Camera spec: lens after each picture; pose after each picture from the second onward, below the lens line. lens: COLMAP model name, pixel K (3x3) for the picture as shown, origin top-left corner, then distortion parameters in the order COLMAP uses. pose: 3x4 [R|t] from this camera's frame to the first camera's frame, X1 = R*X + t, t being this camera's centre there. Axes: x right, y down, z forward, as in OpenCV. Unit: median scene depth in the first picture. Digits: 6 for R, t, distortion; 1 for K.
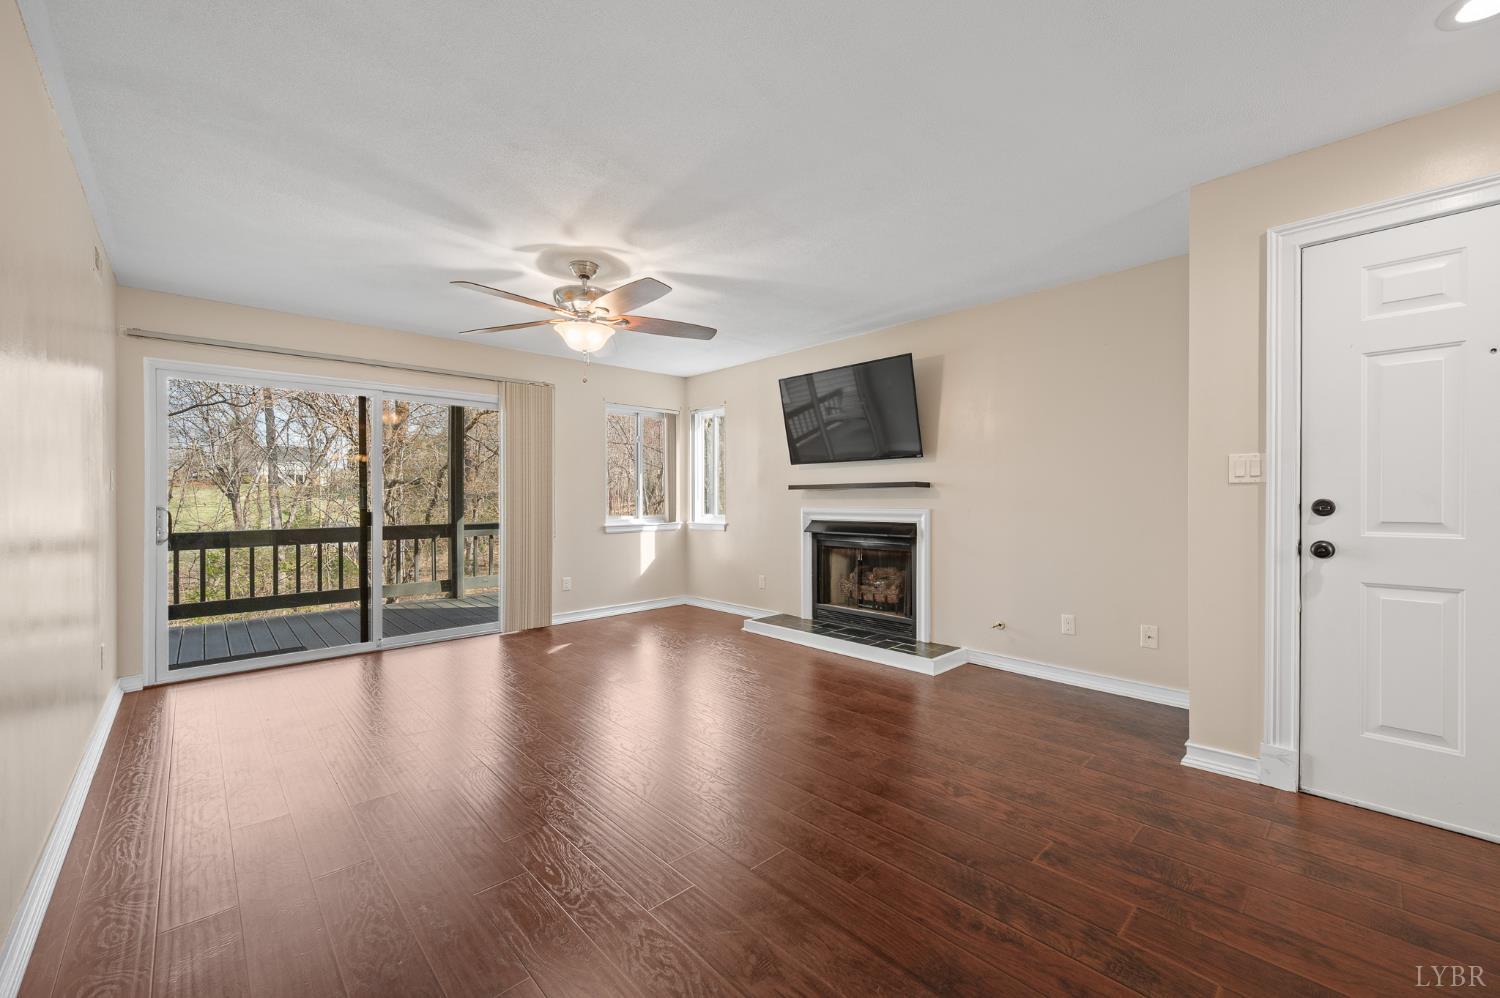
lens RADIAL K [[592.9, 0, 756.3], [0, 592.9, 491.6], [0, 0, 1]] dist [-0.000416, -0.000173]
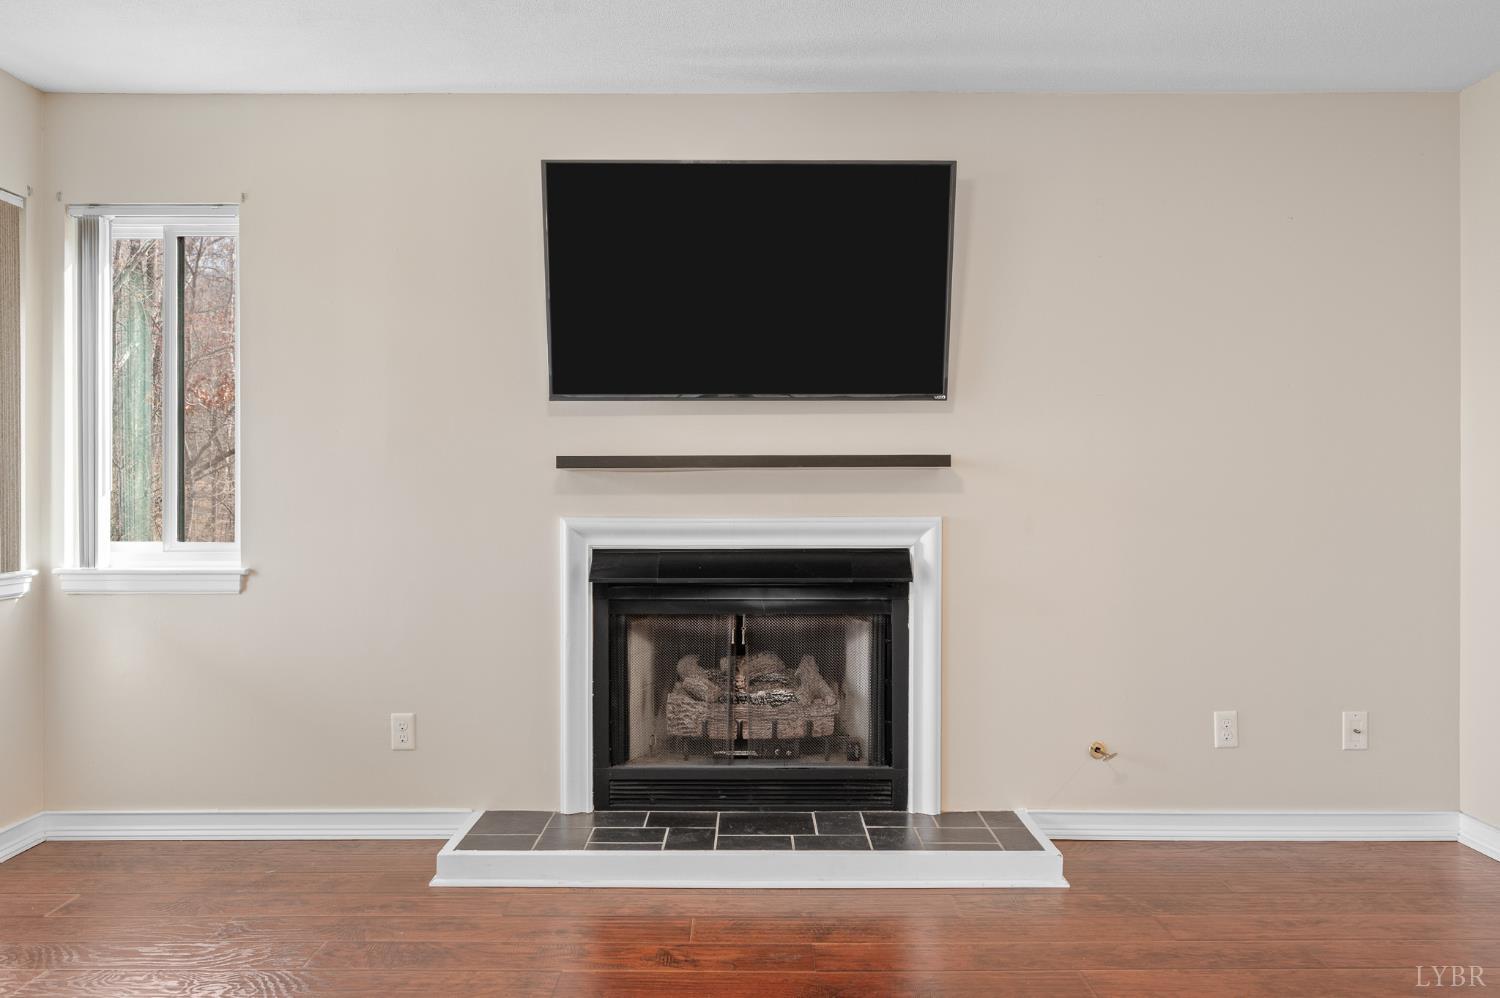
lens RADIAL K [[1123.8, 0, 749.6], [0, 1123.8, 485.1], [0, 0, 1]] dist [0.001772, 0.000365]
pose [[0.692820, 0.006132, 0.721085, -0.377143], [-0.009748, 0.999952, 0.000862, 0.005381], [-0.721045, -0.007626, 0.692846, 0.455070]]
